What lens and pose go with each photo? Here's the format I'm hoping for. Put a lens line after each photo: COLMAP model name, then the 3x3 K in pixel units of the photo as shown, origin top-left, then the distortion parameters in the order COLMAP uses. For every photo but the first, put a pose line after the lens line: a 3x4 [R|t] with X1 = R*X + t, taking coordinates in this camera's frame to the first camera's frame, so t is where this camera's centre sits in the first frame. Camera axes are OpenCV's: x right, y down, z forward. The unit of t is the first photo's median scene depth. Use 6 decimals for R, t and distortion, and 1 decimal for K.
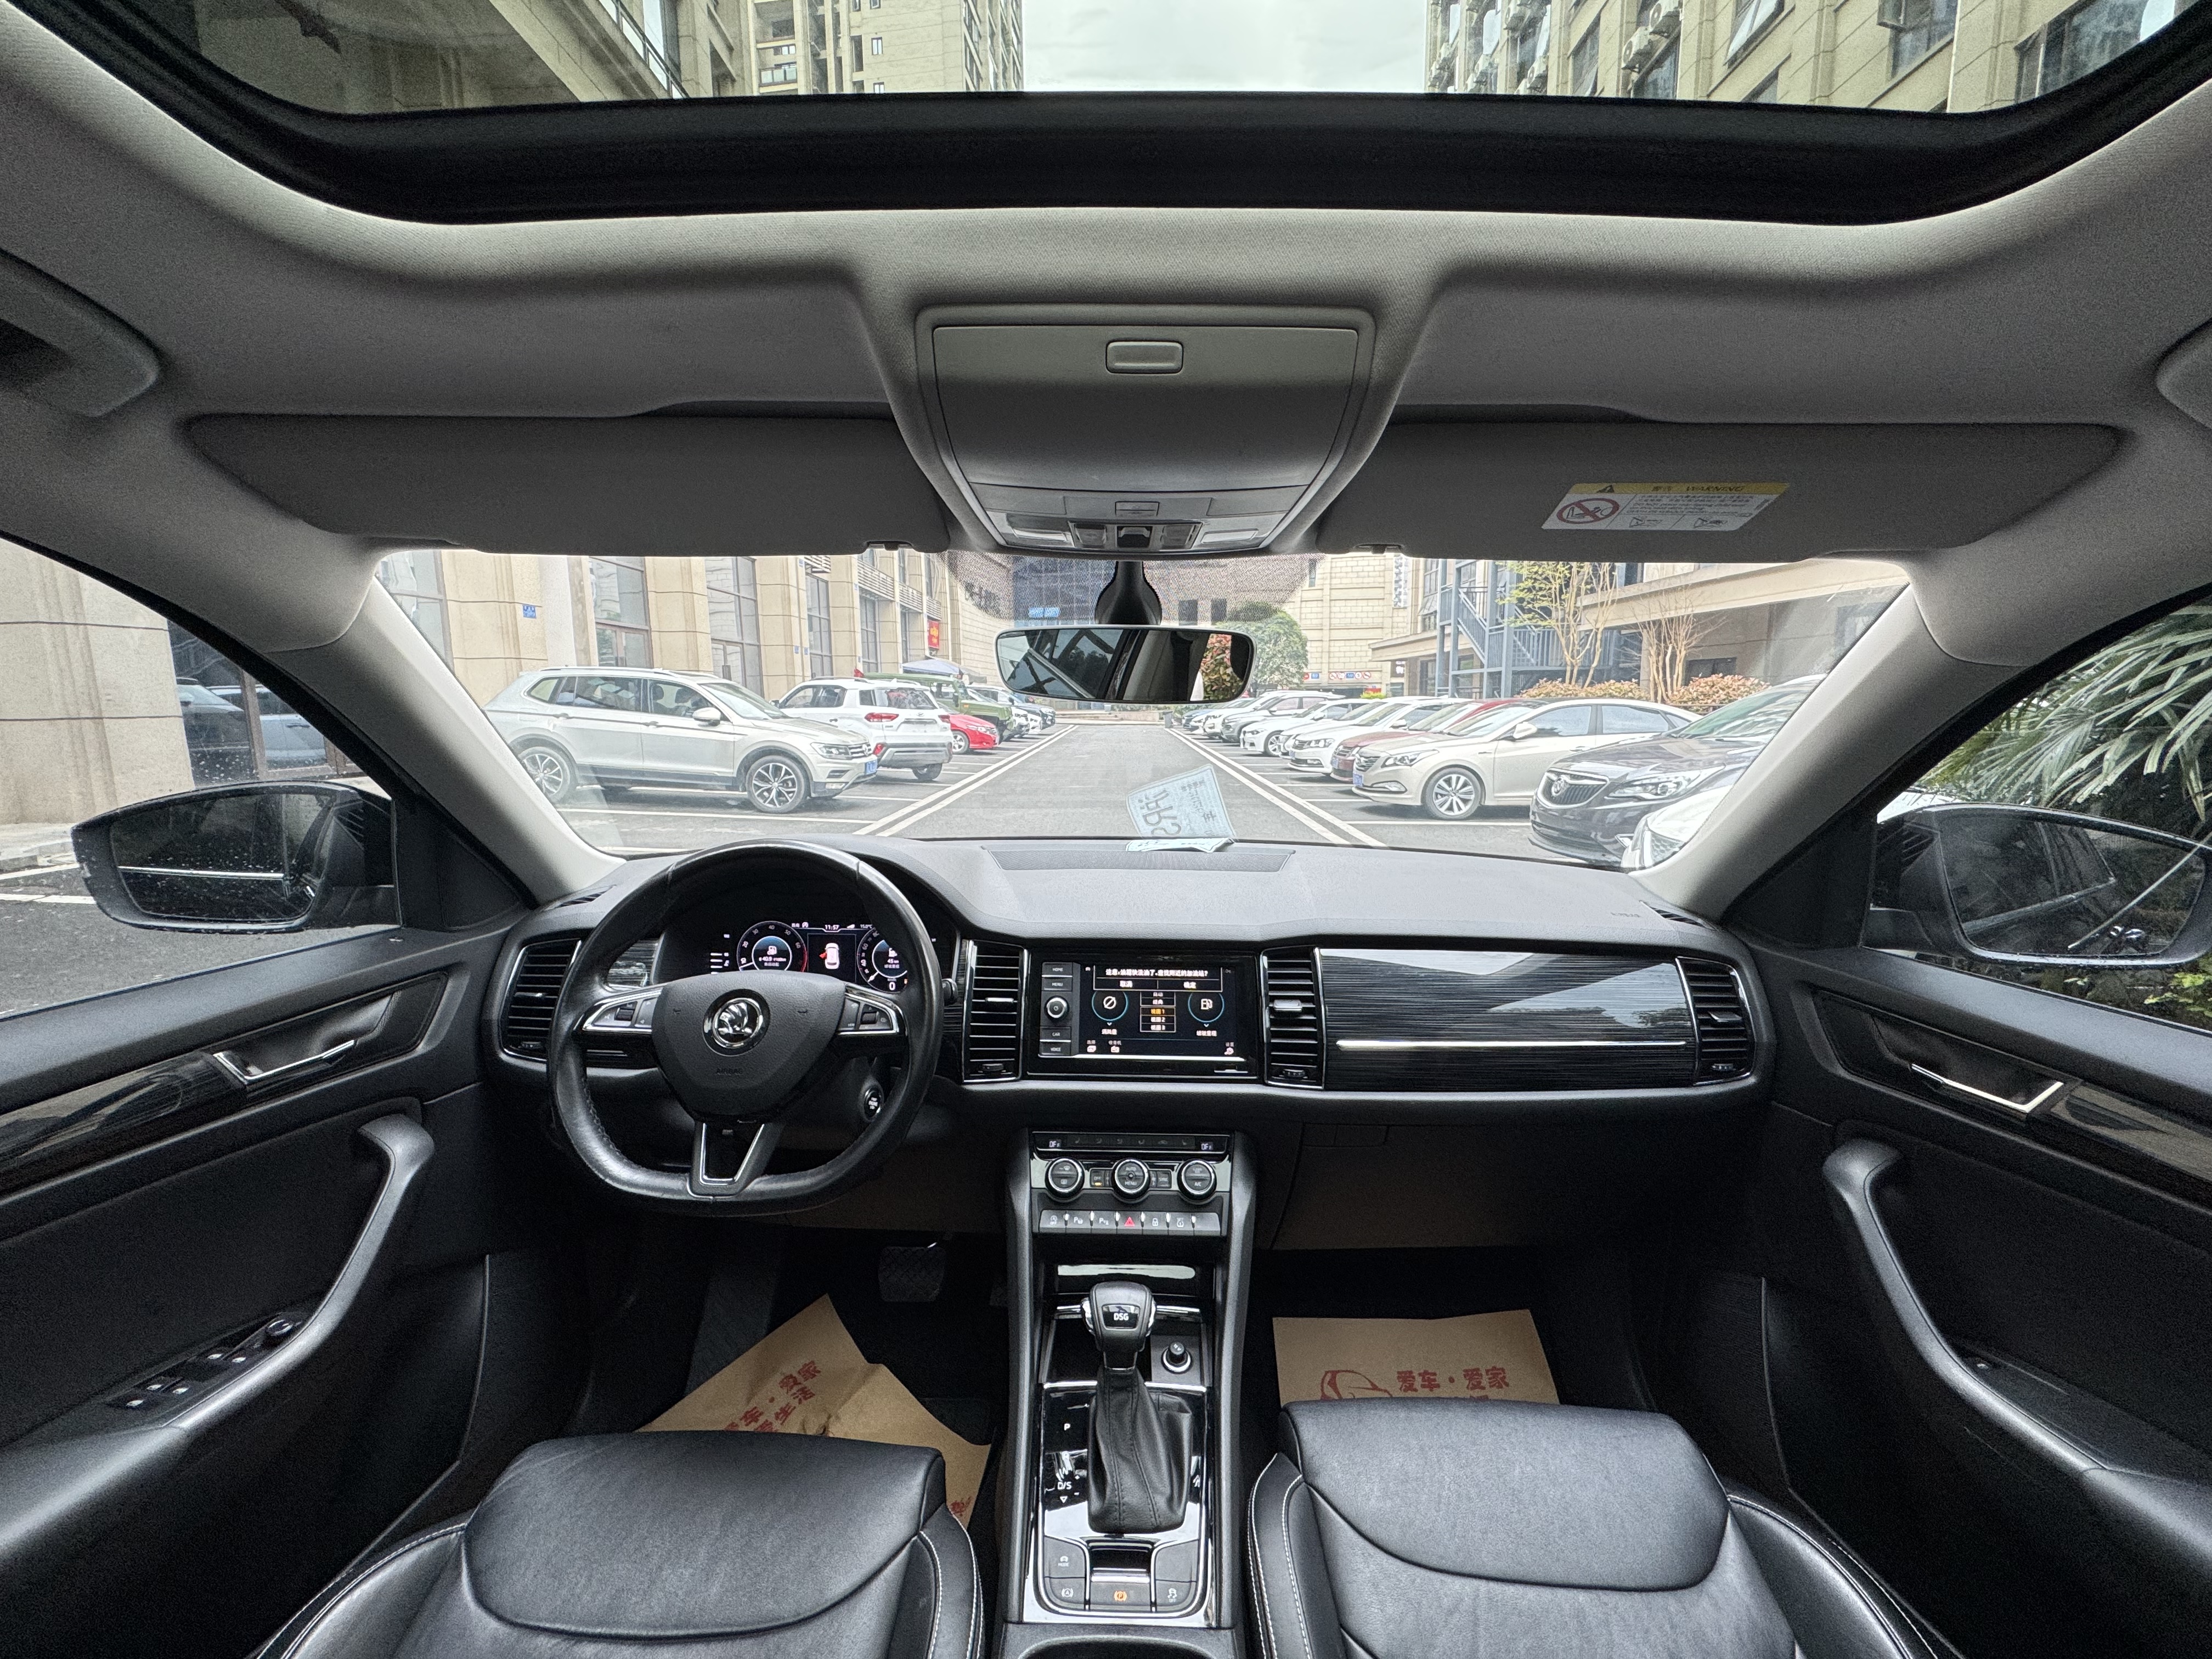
lens RADIAL K [[886.7, 0, 1106.0], [0, 886.7, 829.5], [0, 0, 1]] dist [-0.003528, -0.000160]
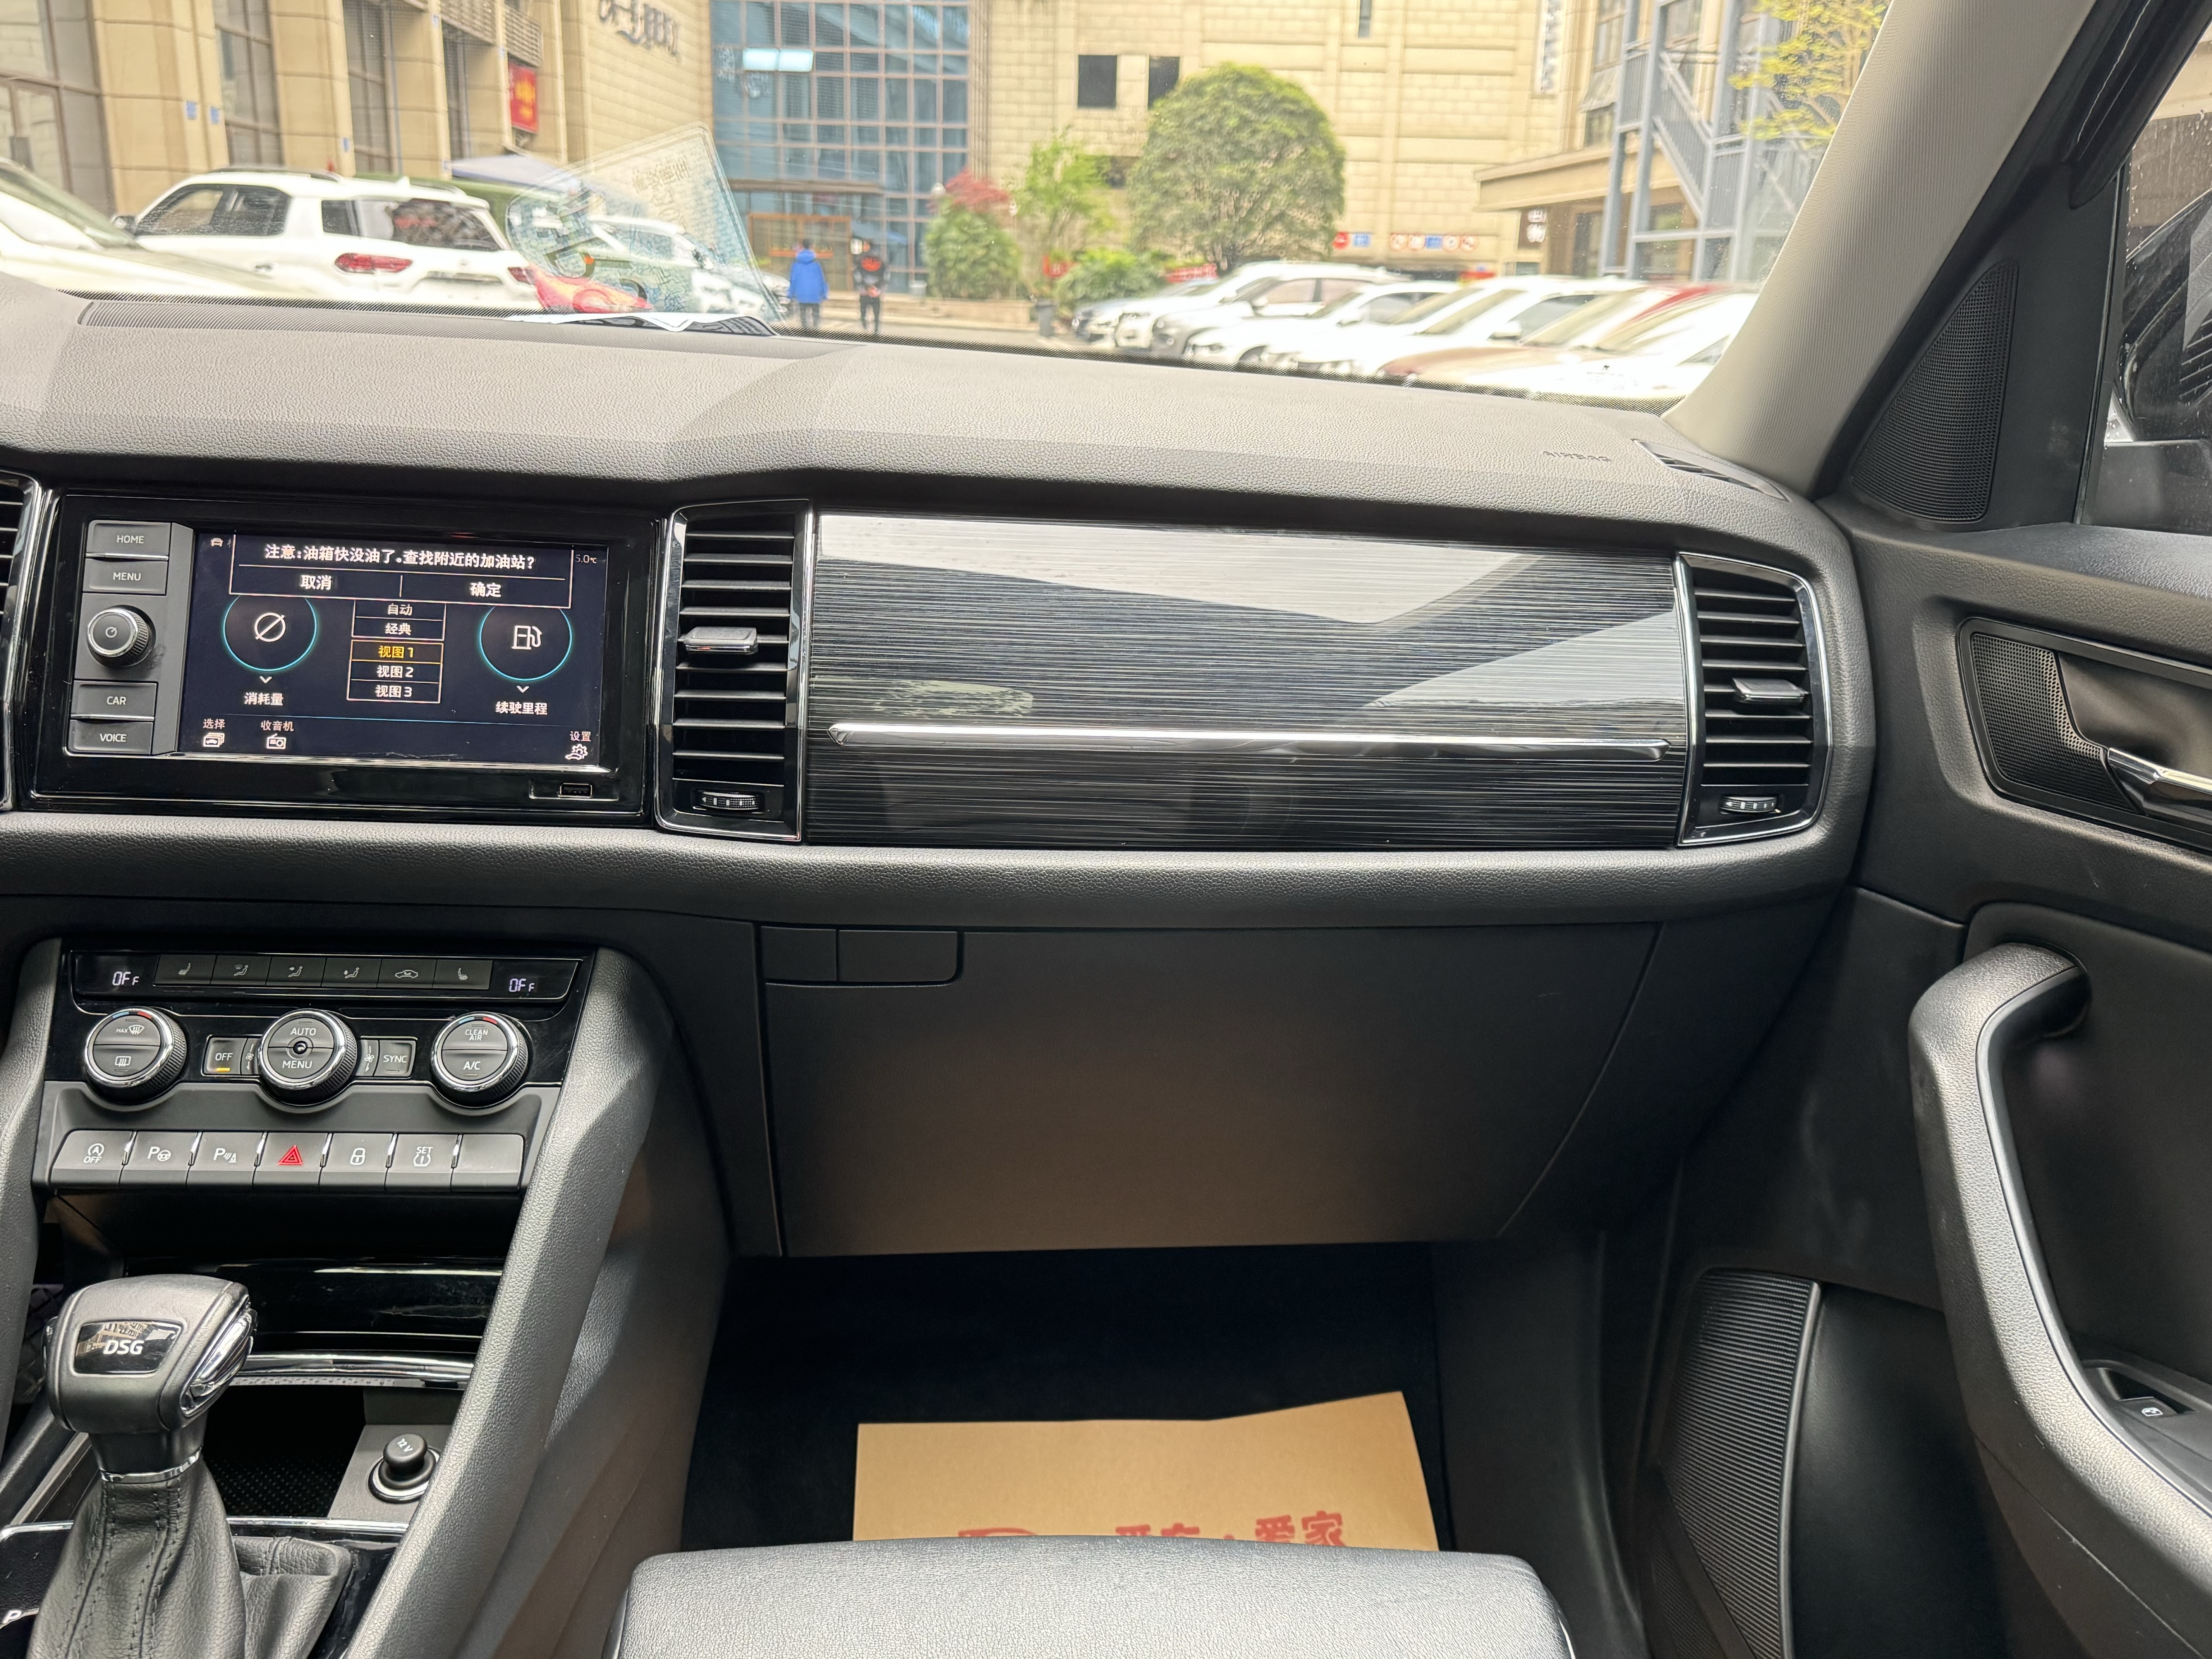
lens RADIAL K [[1823.8, 0, 1106.0], [0, 1823.8, 829.5], [0, 0, 1]] dist [0.112931, -0.232181]
pose [[0.994595, 0.013890, 0.102901, 0.225732], [-0.028514, 0.989449, 0.142046, 0.123457], [-0.099843, -0.144212, 0.984497, 0.117639]]
